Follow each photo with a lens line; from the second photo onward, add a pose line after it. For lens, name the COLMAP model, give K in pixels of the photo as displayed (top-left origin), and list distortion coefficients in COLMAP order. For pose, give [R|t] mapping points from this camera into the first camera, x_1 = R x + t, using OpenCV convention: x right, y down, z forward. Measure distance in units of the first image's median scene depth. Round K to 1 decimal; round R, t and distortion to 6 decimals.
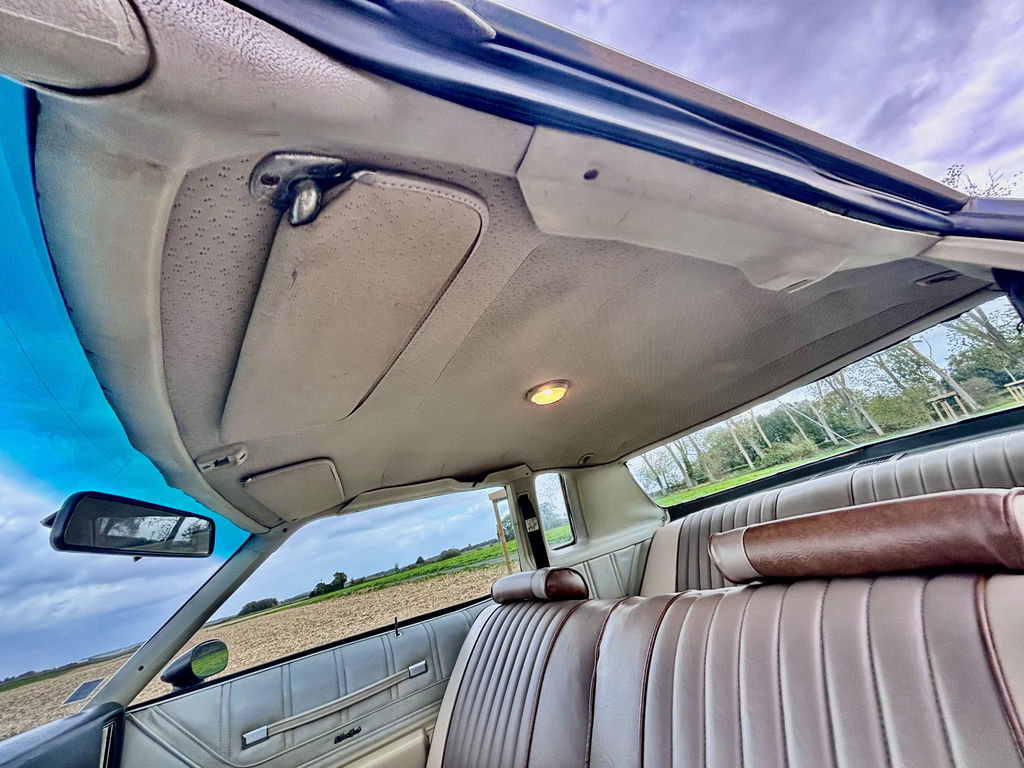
lens RADIAL K [[415.5, 0, 512.0], [0, 415.5, 384.0], [0, 0, 1]] dist [0.001711, 0.000891]
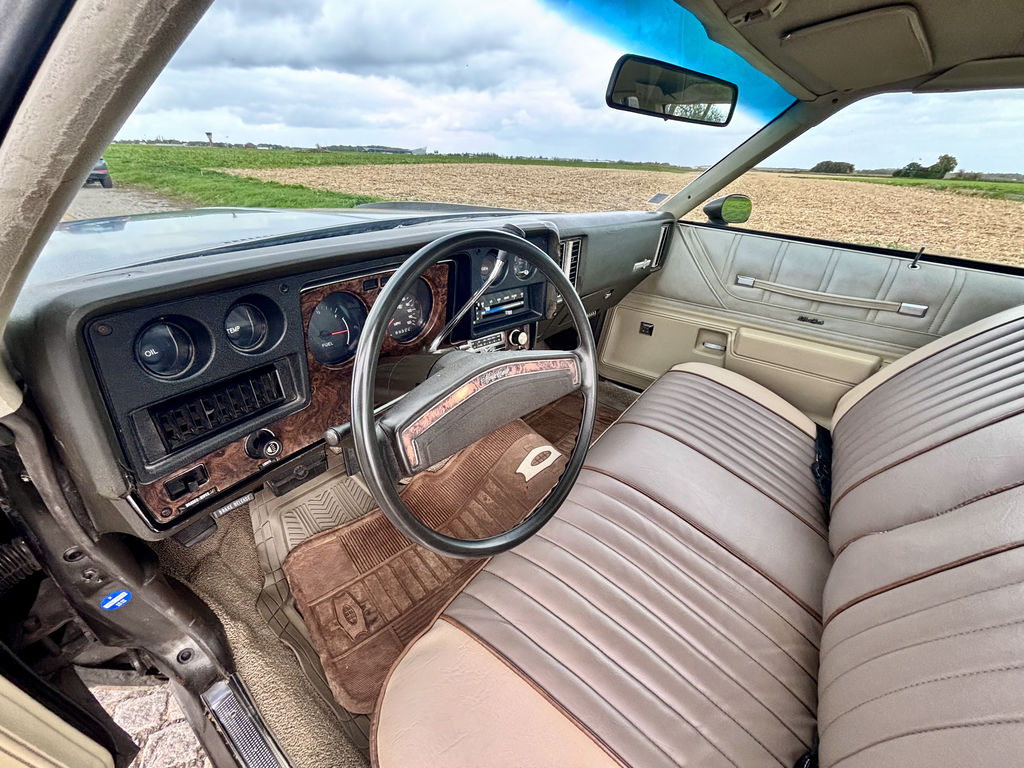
lens RADIAL K [[415.5, 0, 512.0], [0, 415.5, 384.0], [0, 0, 1]] dist [0.001711, 0.000891]
pose [[0.420200, 0.650582, -0.632594, 0.091831], [0.172921, 0.626942, 0.759632, -0.046919], [0.890803, -0.428586, 0.150942, 0.034239]]
